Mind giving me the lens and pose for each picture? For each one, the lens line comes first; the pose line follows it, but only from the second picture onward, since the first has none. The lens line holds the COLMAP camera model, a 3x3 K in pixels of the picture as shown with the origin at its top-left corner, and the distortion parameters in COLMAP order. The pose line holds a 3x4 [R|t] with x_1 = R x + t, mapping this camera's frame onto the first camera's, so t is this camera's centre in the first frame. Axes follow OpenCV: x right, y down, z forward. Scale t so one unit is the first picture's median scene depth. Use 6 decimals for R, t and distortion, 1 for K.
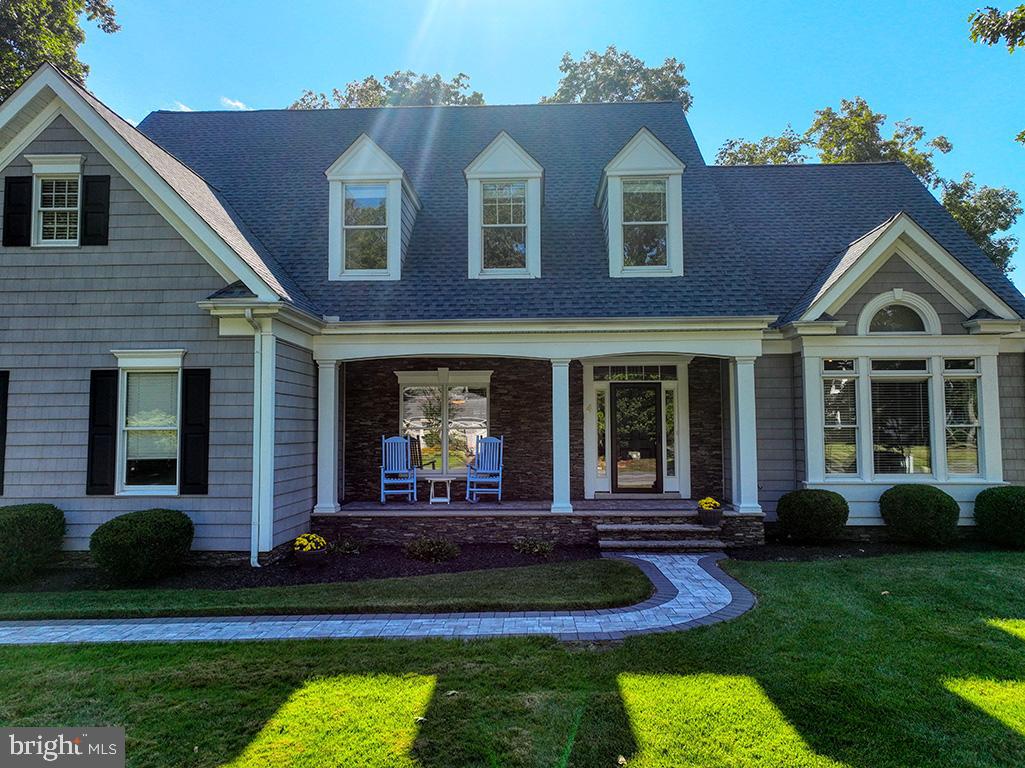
lens RADIAL K [[715.2, 0, 510.7], [0, 715.2, 383.7], [0, 0, 1]] dist [0.004708, -0.000878]
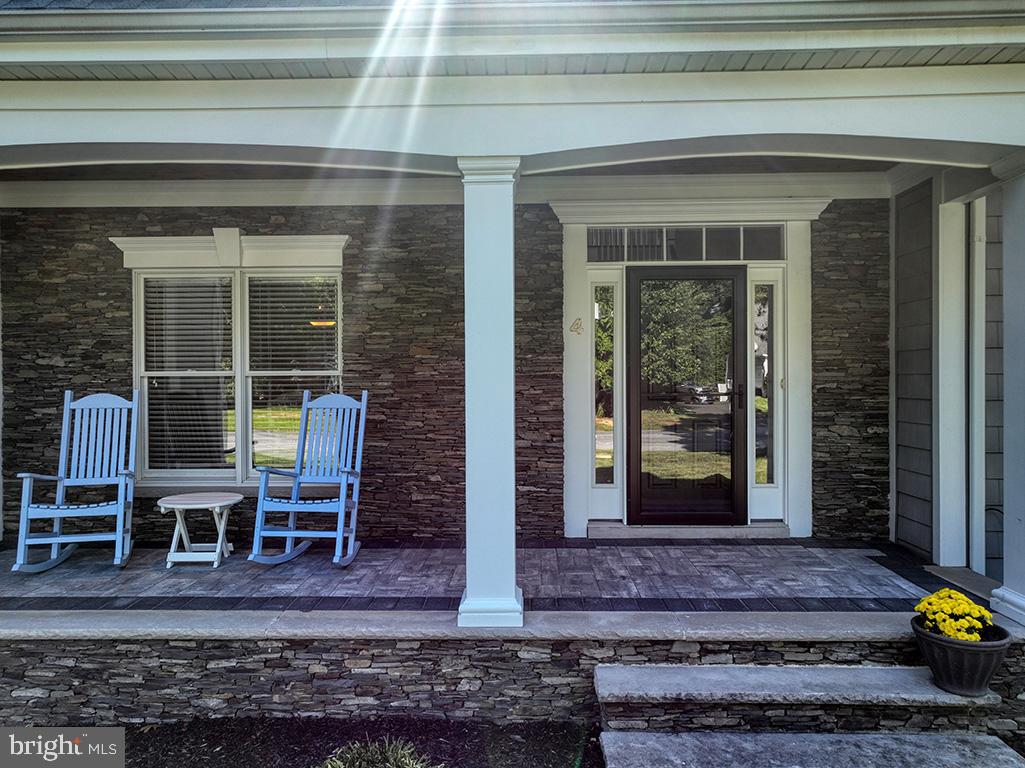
lens RADIAL K [[715.2, 0, 512.8], [0, 715.2, 383.0], [0, 0, 1]] dist [0.004708, -0.000878]
pose [[0.999881, -0.000600, 0.015408, 0.066608], [-0.000505, 0.997434, 0.071593, 0.038186], [-0.015411, -0.071592, 0.997315, 0.586231]]
